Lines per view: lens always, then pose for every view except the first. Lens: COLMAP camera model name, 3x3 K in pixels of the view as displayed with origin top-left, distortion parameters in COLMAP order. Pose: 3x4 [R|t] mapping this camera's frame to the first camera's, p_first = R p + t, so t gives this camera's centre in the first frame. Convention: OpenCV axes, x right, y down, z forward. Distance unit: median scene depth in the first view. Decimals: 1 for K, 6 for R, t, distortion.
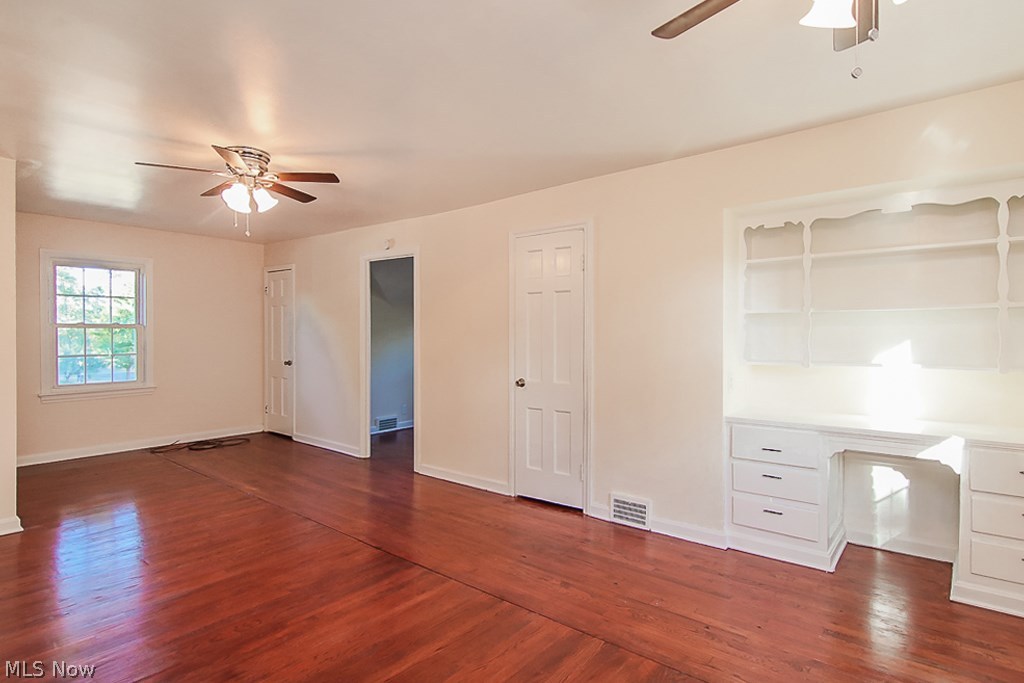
lens RADIAL K [[531.7, 0, 510.0], [0, 531.7, 340.6], [0, 0, 1]] dist [0.018984, -0.000089]
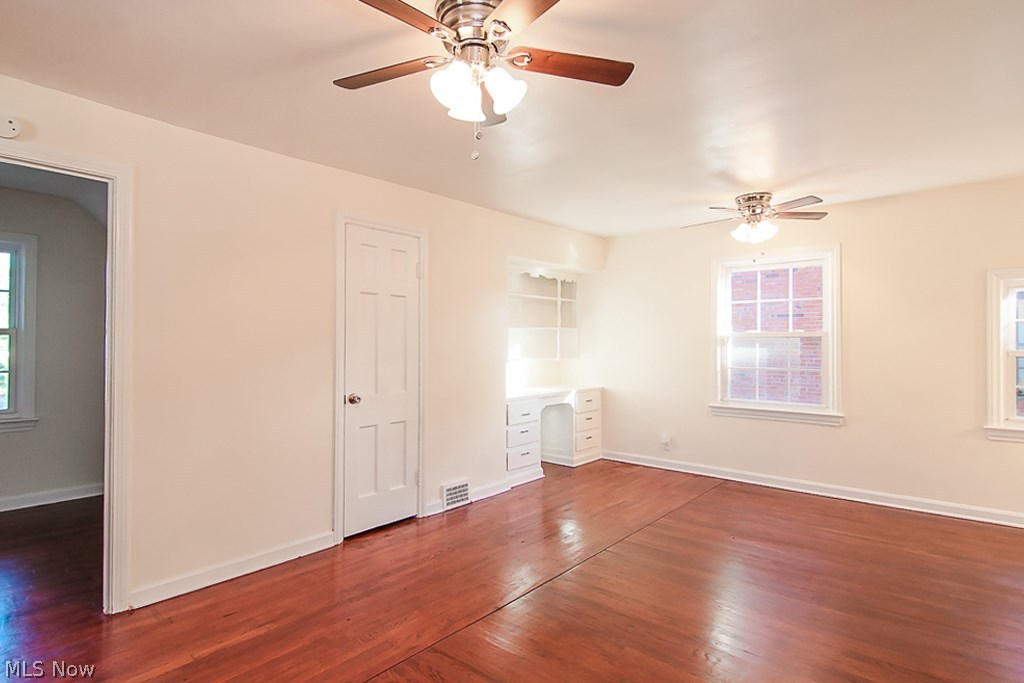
lens RADIAL K [[531.7, 0, 508.3], [0, 531.7, 339.4], [0, 0, 1]] dist [0.018984, -0.000089]
pose [[0.028448, 0.006199, 0.999576, -0.912703], [0.003828, 0.999973, -0.006311, -0.008780], [-0.999588, 0.004006, 0.028423, 0.836412]]
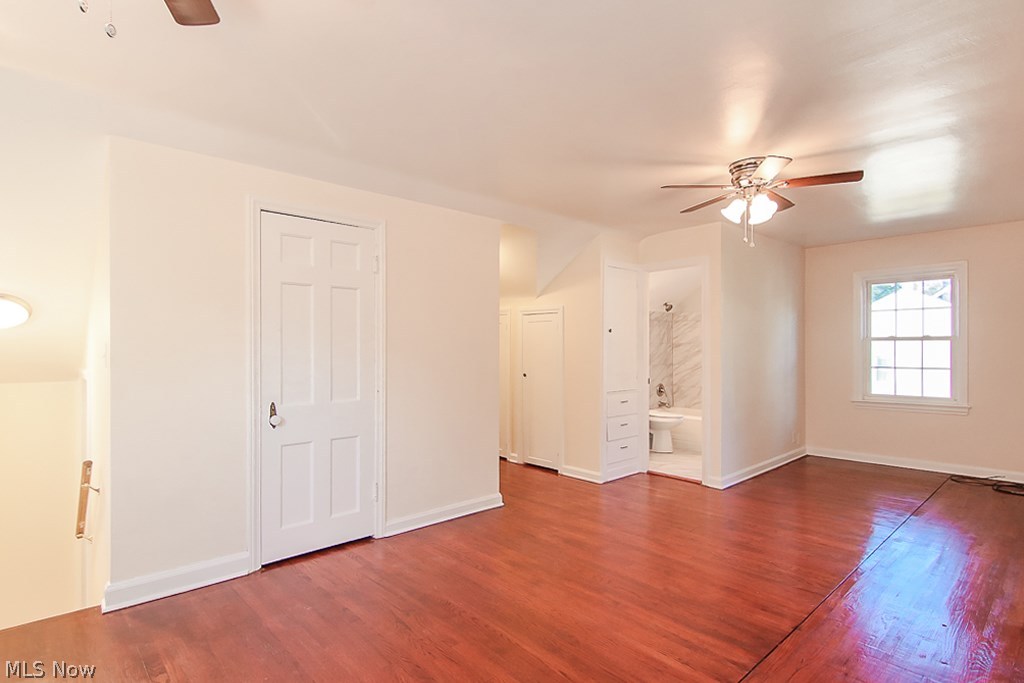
lens RADIAL K [[531.7, 0, 513.7], [0, 531.7, 345.6], [0, 0, 1]] dist [0.018984, -0.000089]
pose [[-0.135899, -0.010713, -0.990665, 0.477322], [-0.016453, 0.999828, -0.008555, 0.009030], [0.990586, 0.015137, -0.136052, 0.614729]]
